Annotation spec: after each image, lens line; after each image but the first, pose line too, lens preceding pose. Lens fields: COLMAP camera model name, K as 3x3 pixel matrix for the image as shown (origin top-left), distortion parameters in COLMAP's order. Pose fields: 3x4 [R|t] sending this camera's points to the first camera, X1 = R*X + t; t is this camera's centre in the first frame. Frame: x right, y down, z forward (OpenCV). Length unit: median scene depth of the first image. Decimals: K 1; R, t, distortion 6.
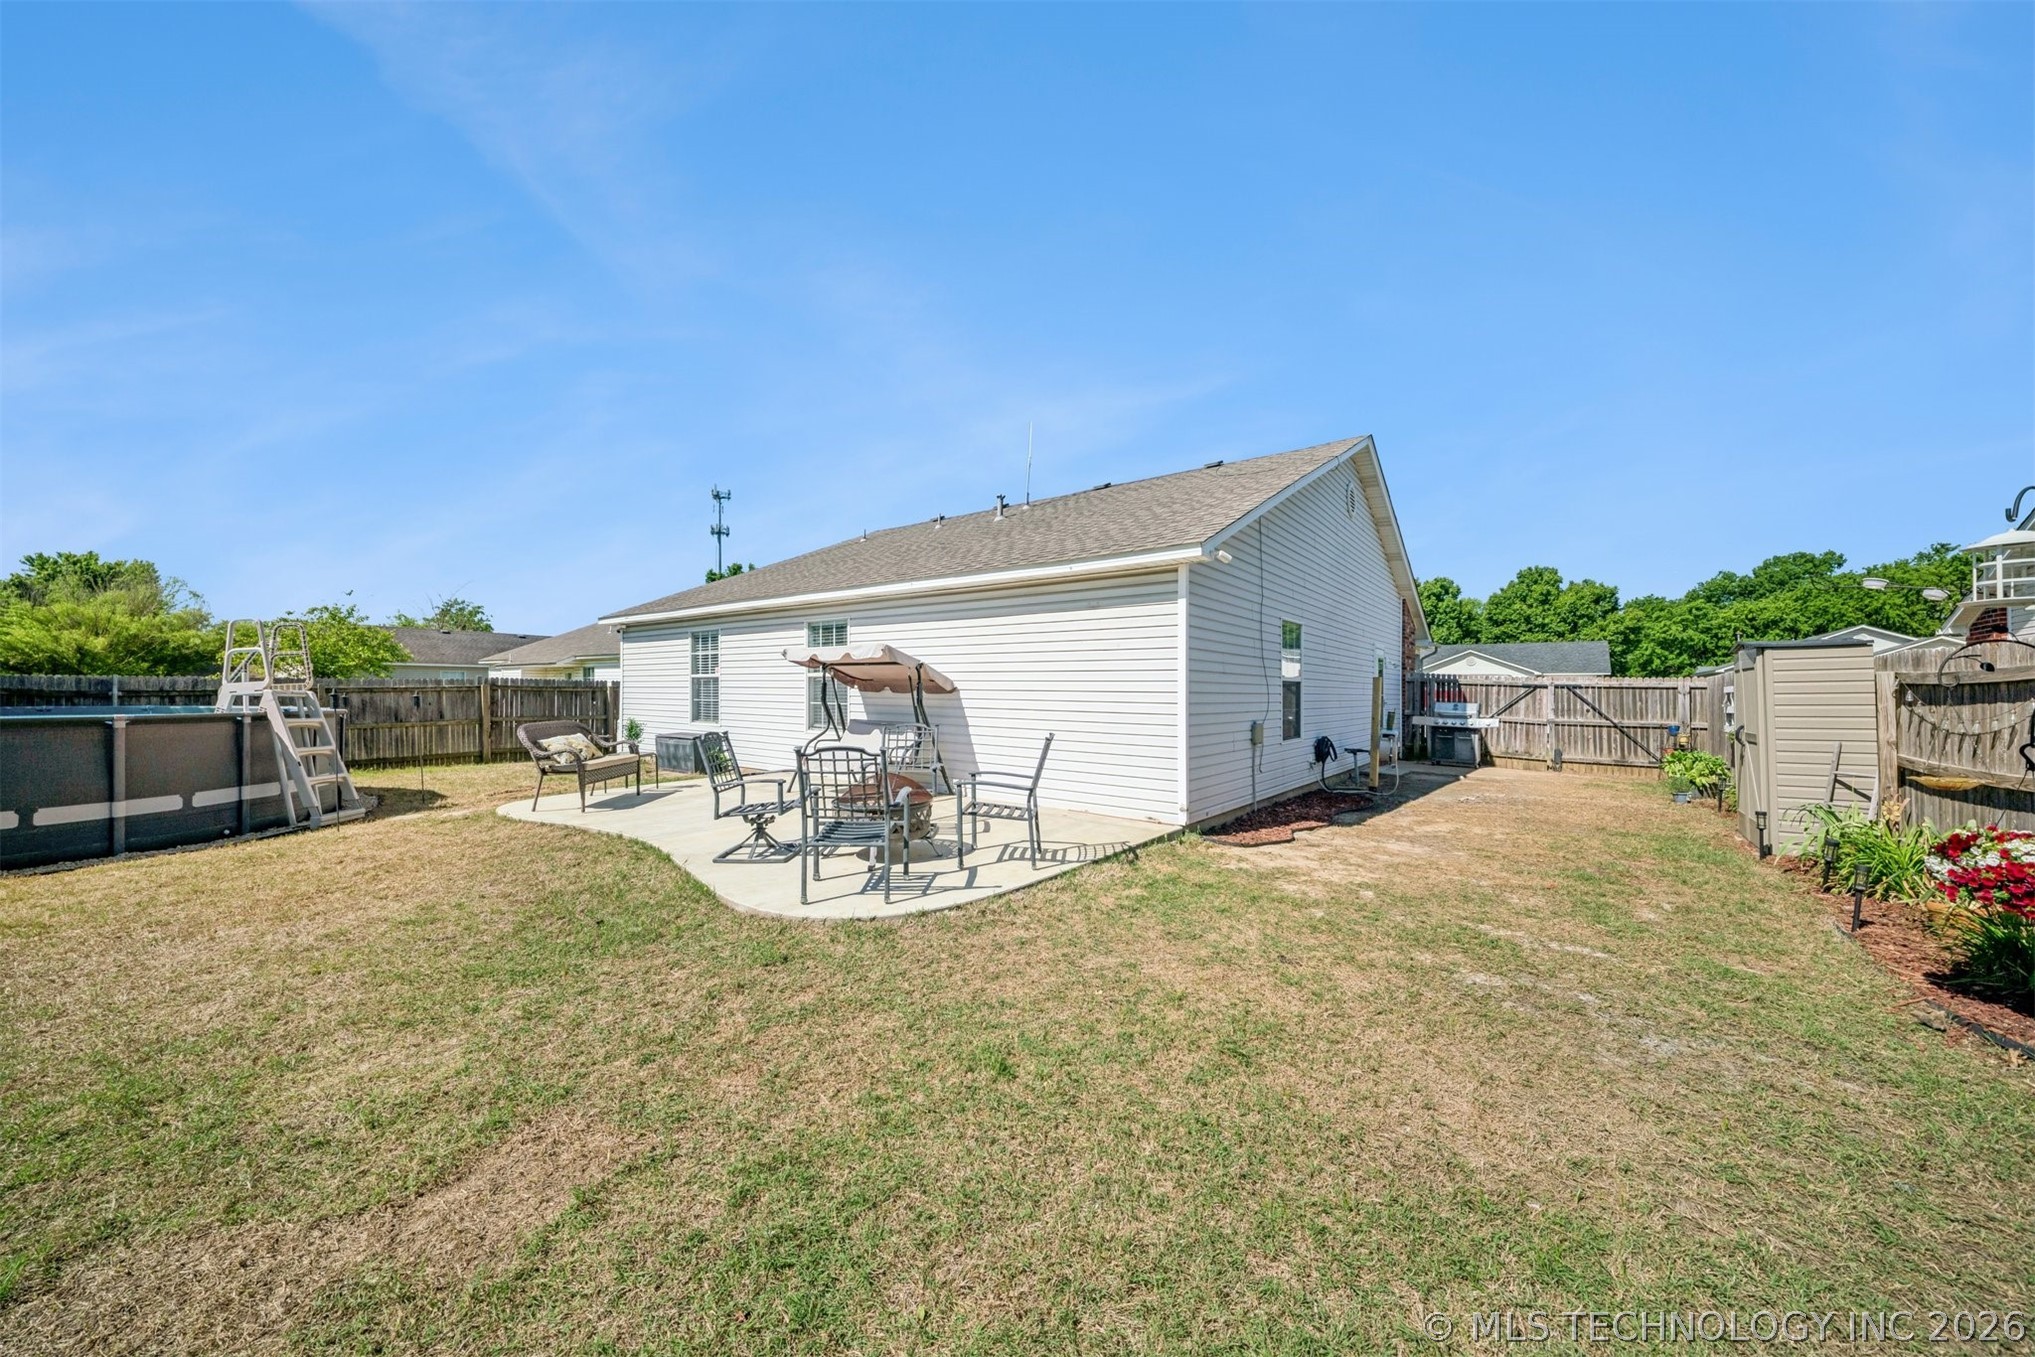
lens RADIAL K [[711.6, 0, 975.9], [0, 711.6, 679.2], [0, 0, 1]] dist [0.005415, -0.003017]
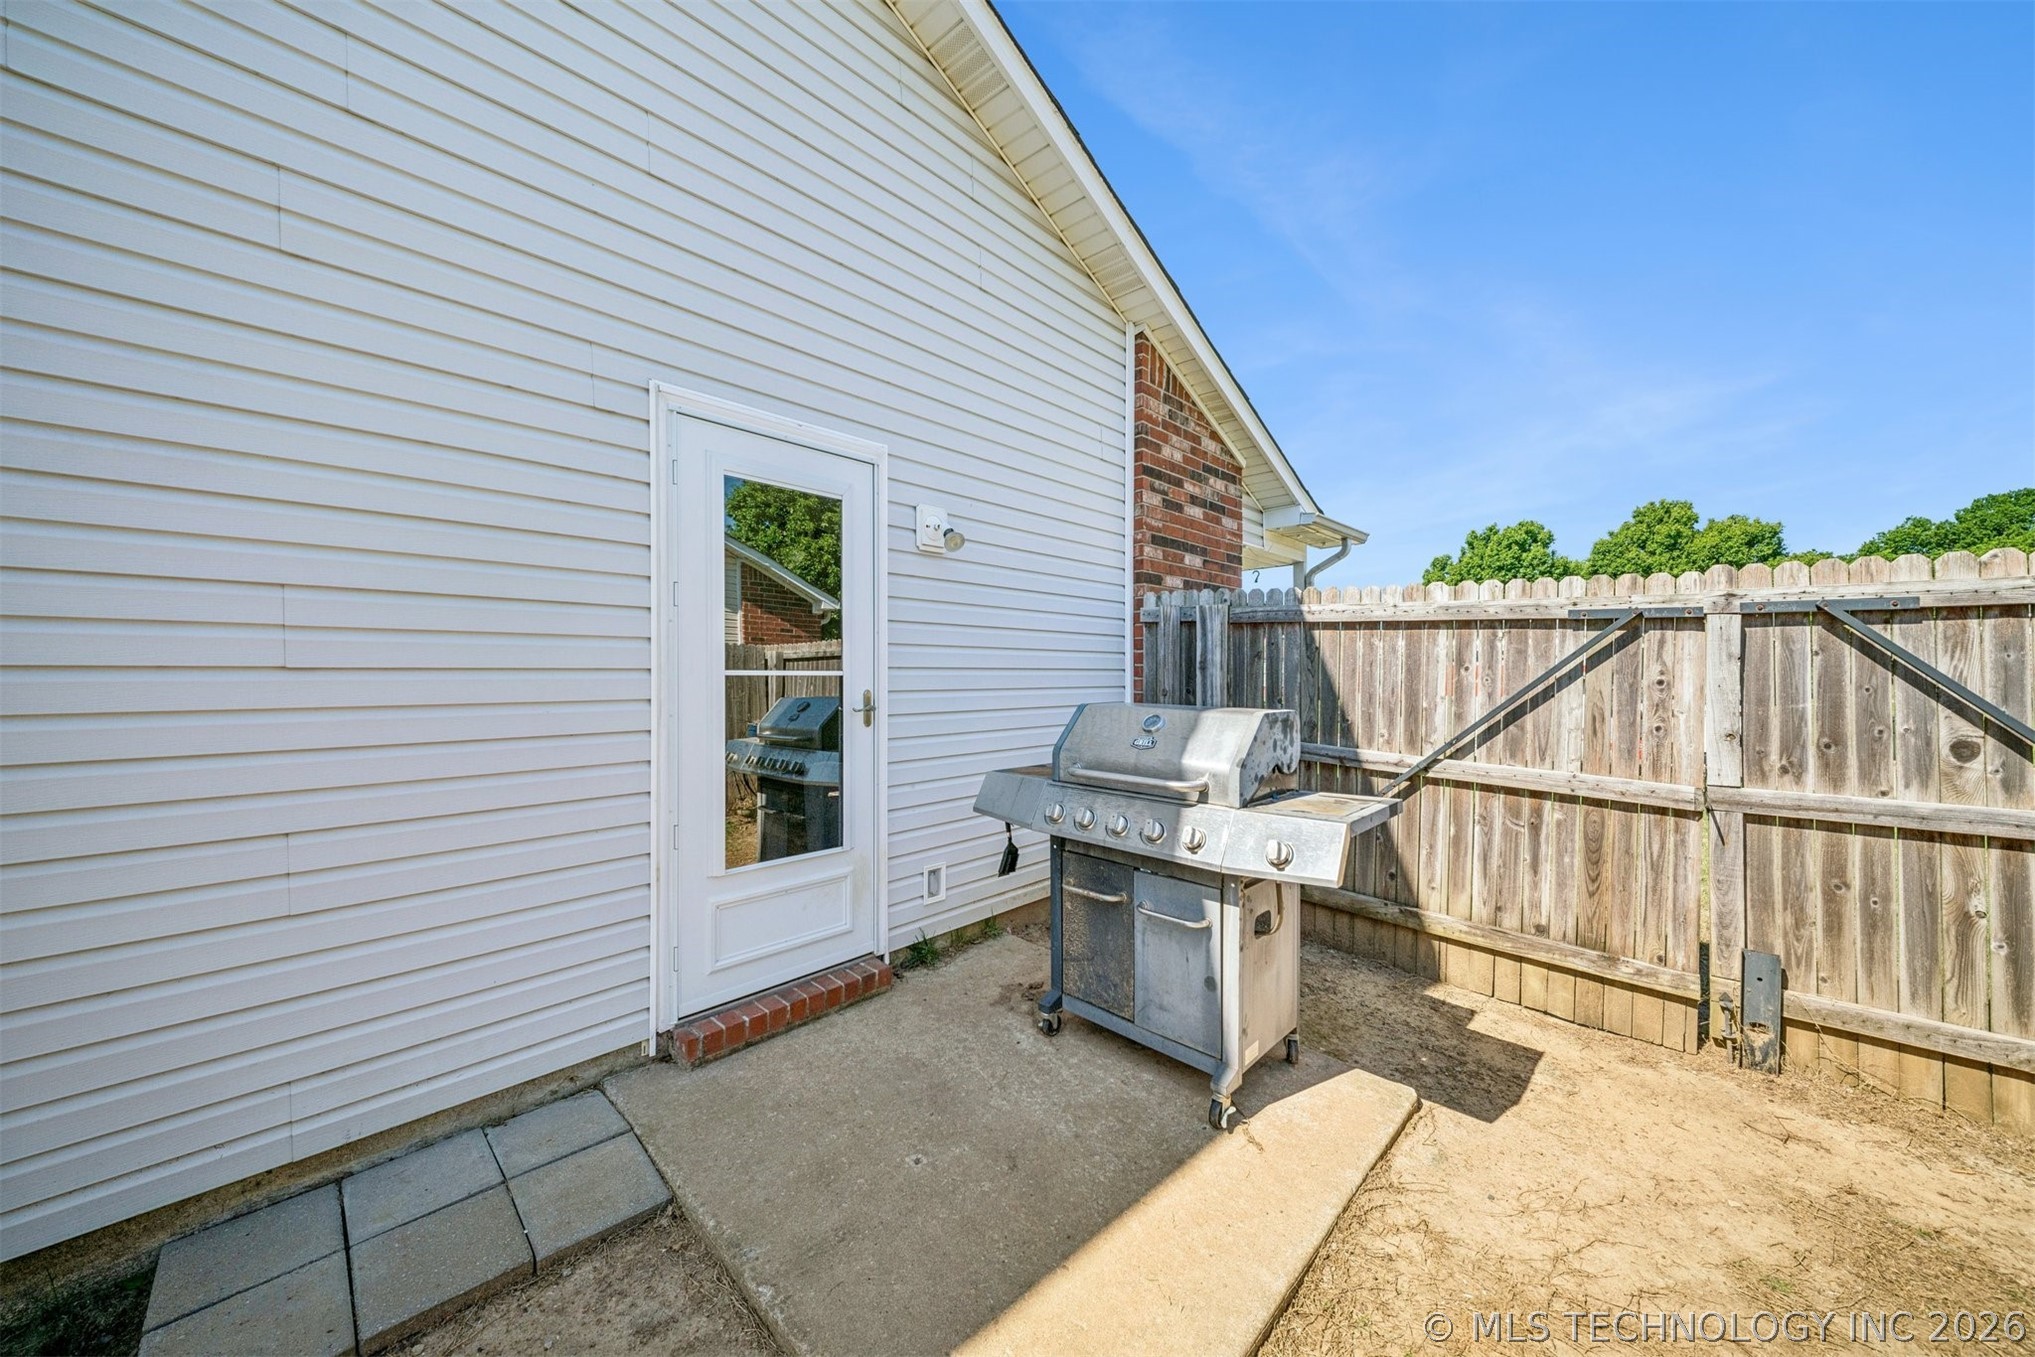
lens RADIAL K [[711.6, 0, 1003.8], [0, 711.6, 672.4], [0, 0, 1]] dist [0.005415, -0.003017]
pose [[0.996880, -0.005739, -0.078726, 0.176139], [0.006761, 0.999896, 0.012718, 0.006003], [0.078645, -0.013210, 0.996815, 0.222353]]
